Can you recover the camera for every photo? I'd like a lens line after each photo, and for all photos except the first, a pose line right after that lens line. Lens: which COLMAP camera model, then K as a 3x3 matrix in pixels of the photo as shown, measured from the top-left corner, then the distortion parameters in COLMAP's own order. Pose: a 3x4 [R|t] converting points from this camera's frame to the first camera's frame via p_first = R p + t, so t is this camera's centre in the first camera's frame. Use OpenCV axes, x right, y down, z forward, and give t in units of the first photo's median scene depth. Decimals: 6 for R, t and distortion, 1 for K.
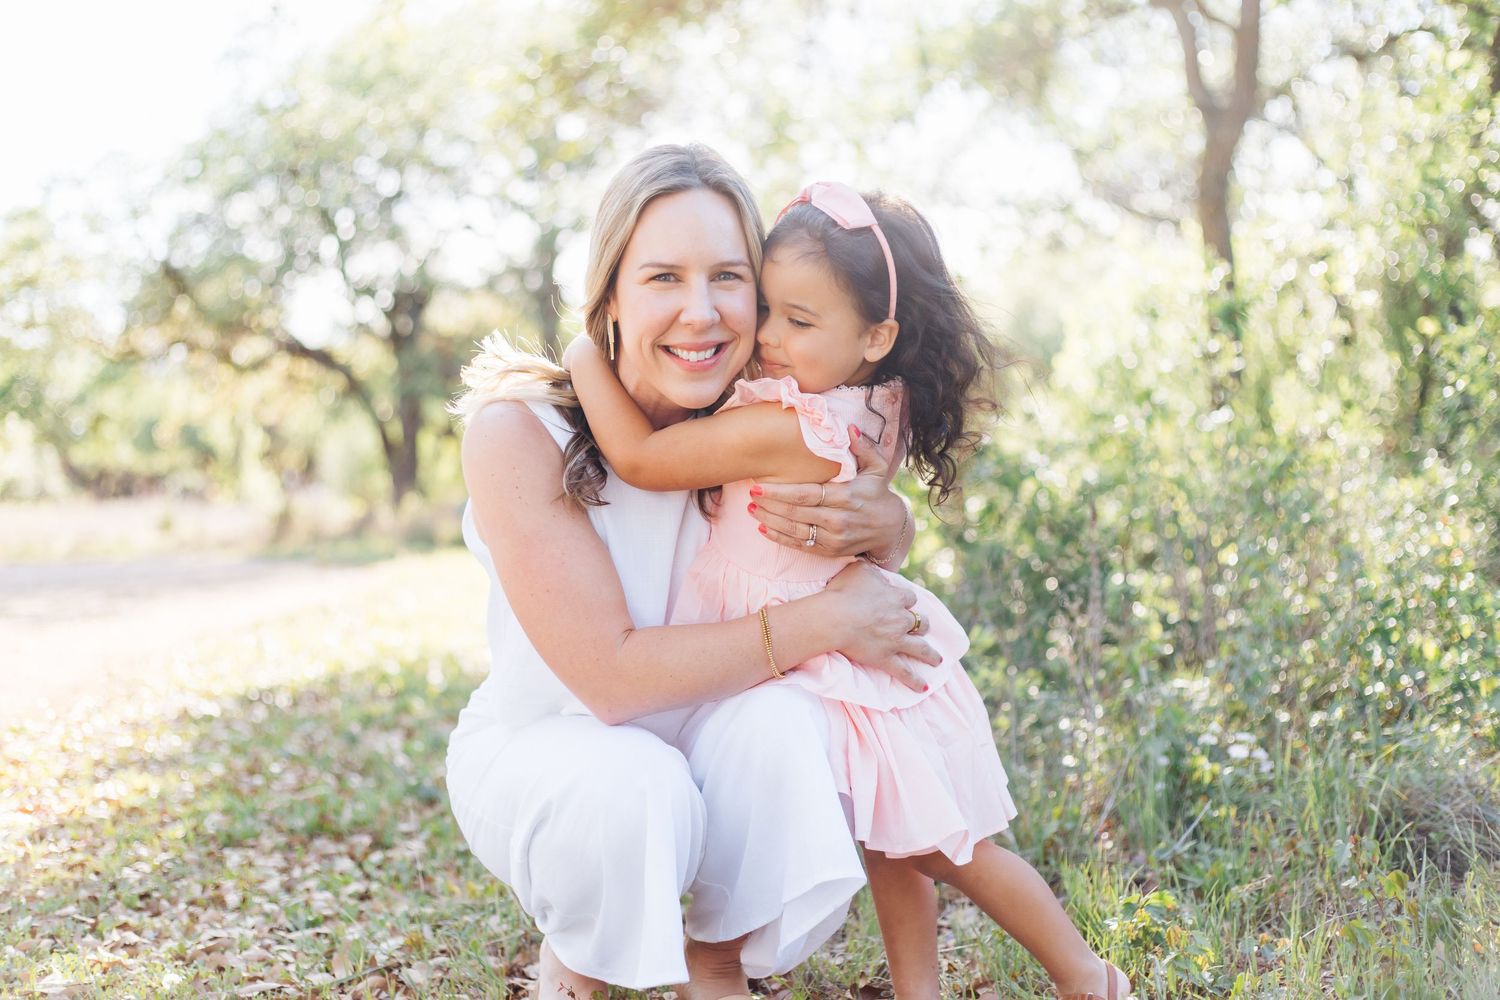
lens RADIAL K [[2131.8, 0, 750.0], [0, 2131.8, 500.0], [0, 0, 1]] dist [-0.038765, -0.047077]
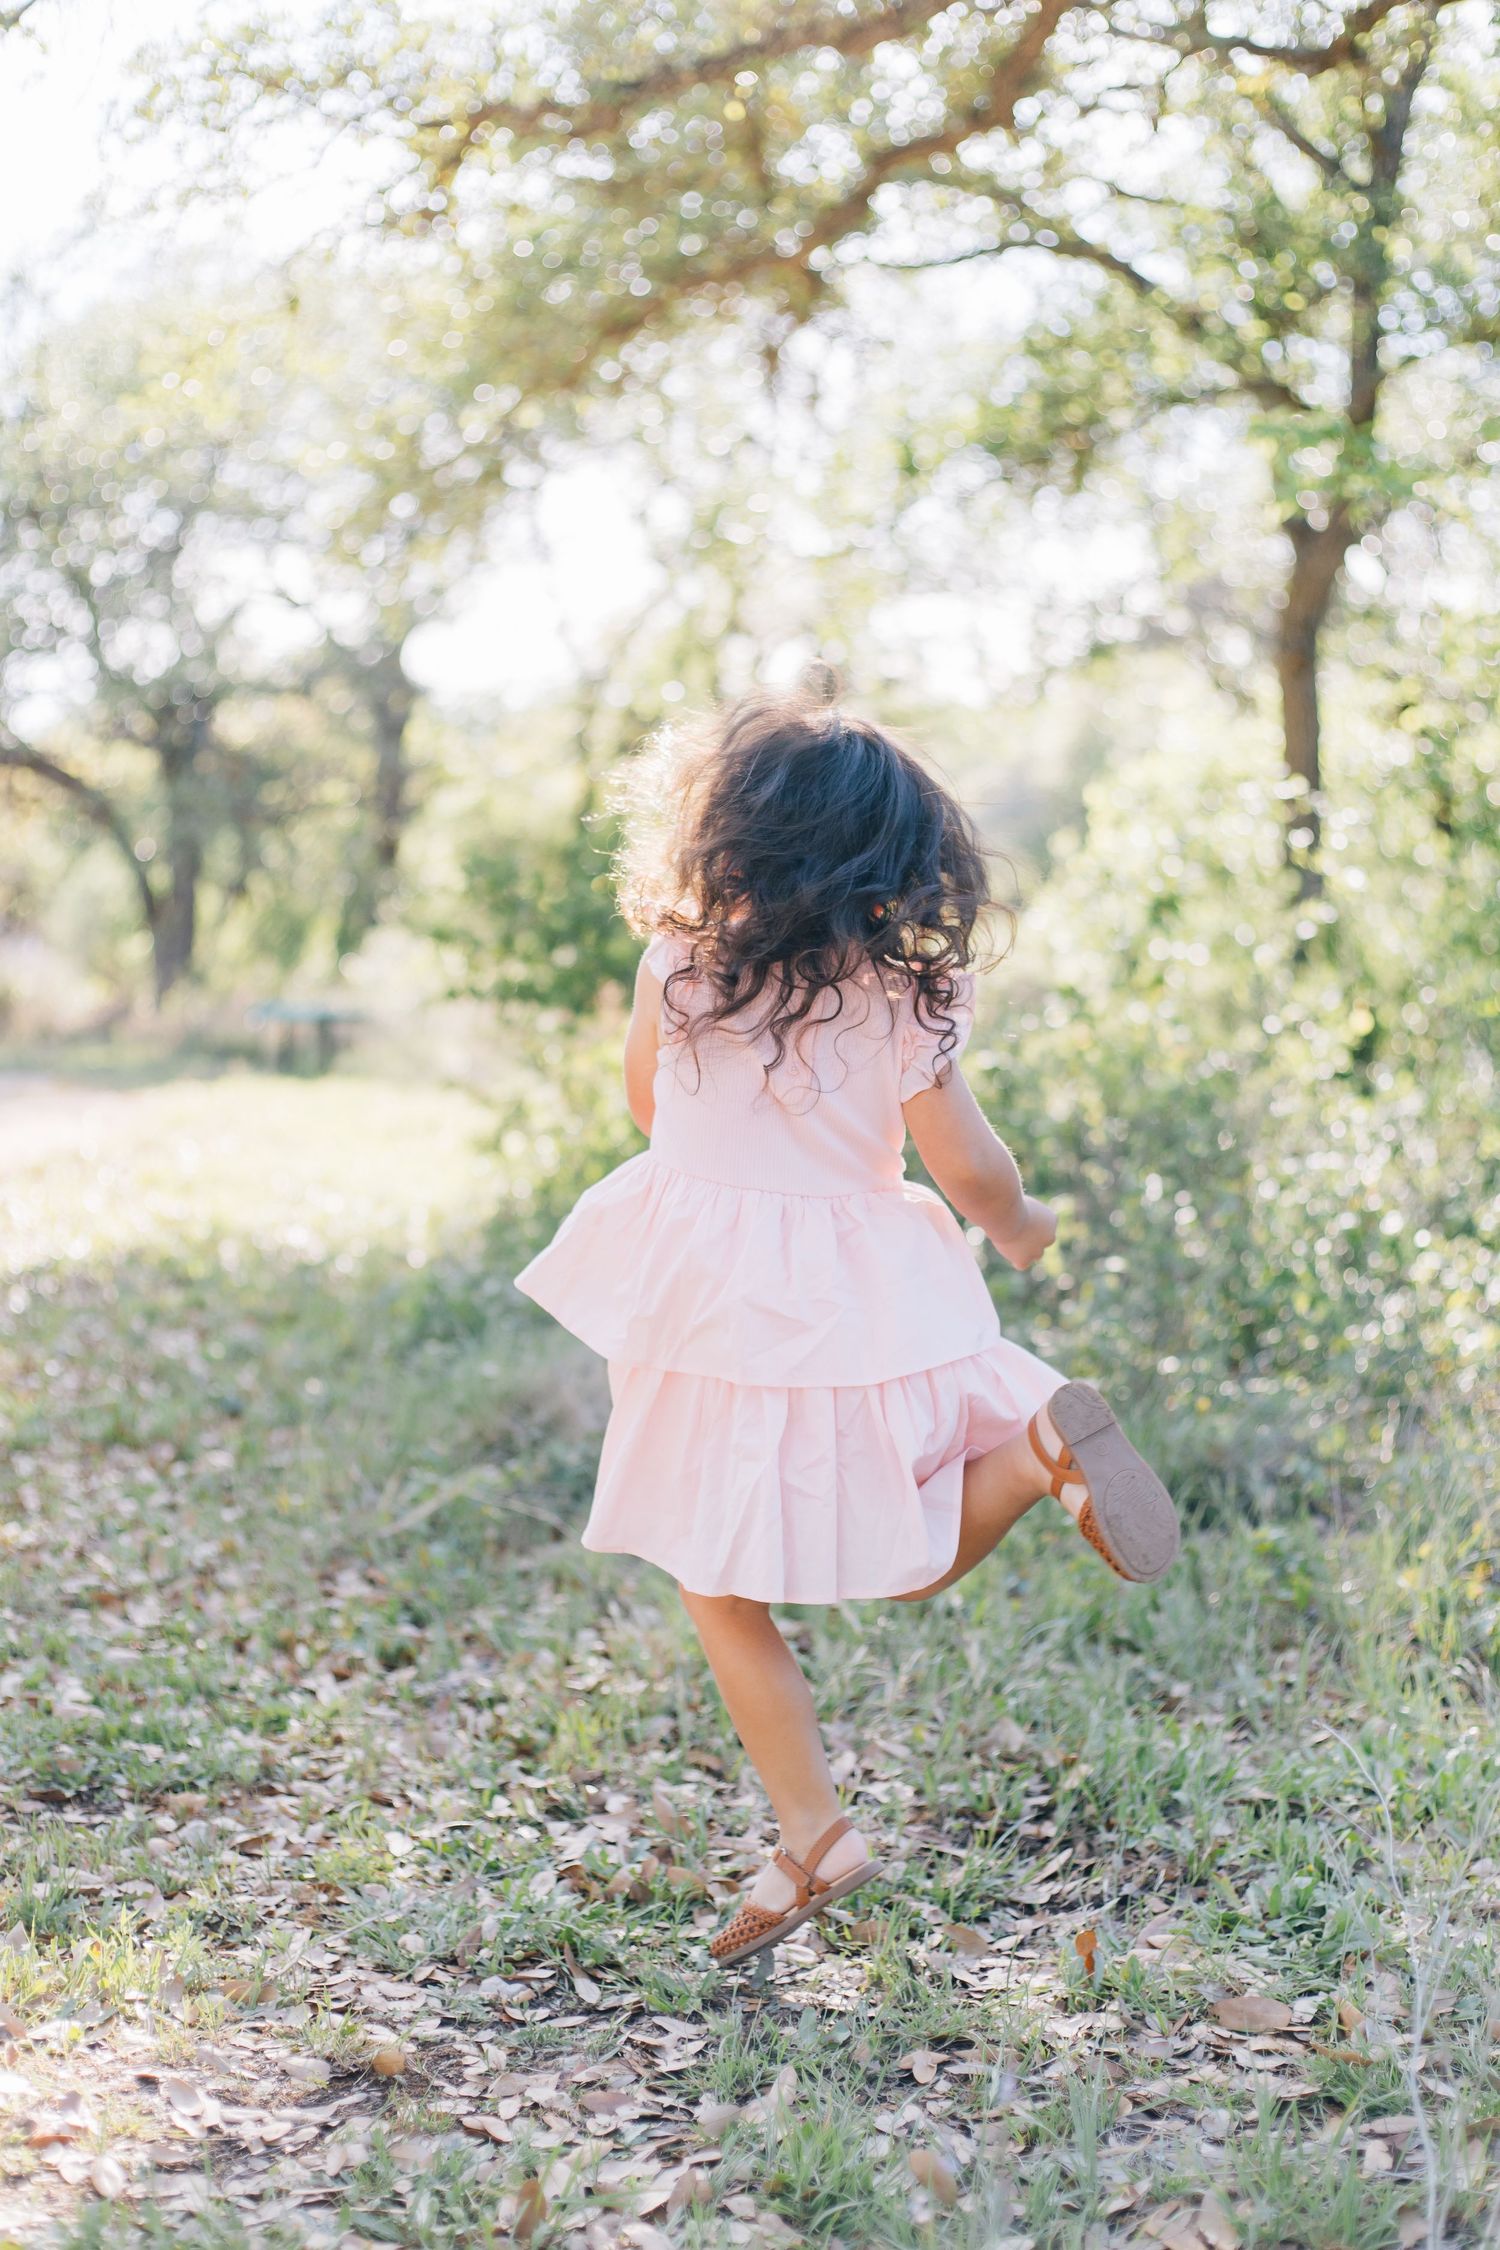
lens RADIAL K [[3197.7, 0, 750.0], [0, 3197.7, 1125.0], [0, 0, 1]] dist [-0.038765, -0.047077]
pose [[0.998681, 0.045827, 0.023155, 0.024396], [-0.046757, 0.998050, 0.041363, -0.036083], [-0.021215, -0.042391, 0.998876, -0.270541]]
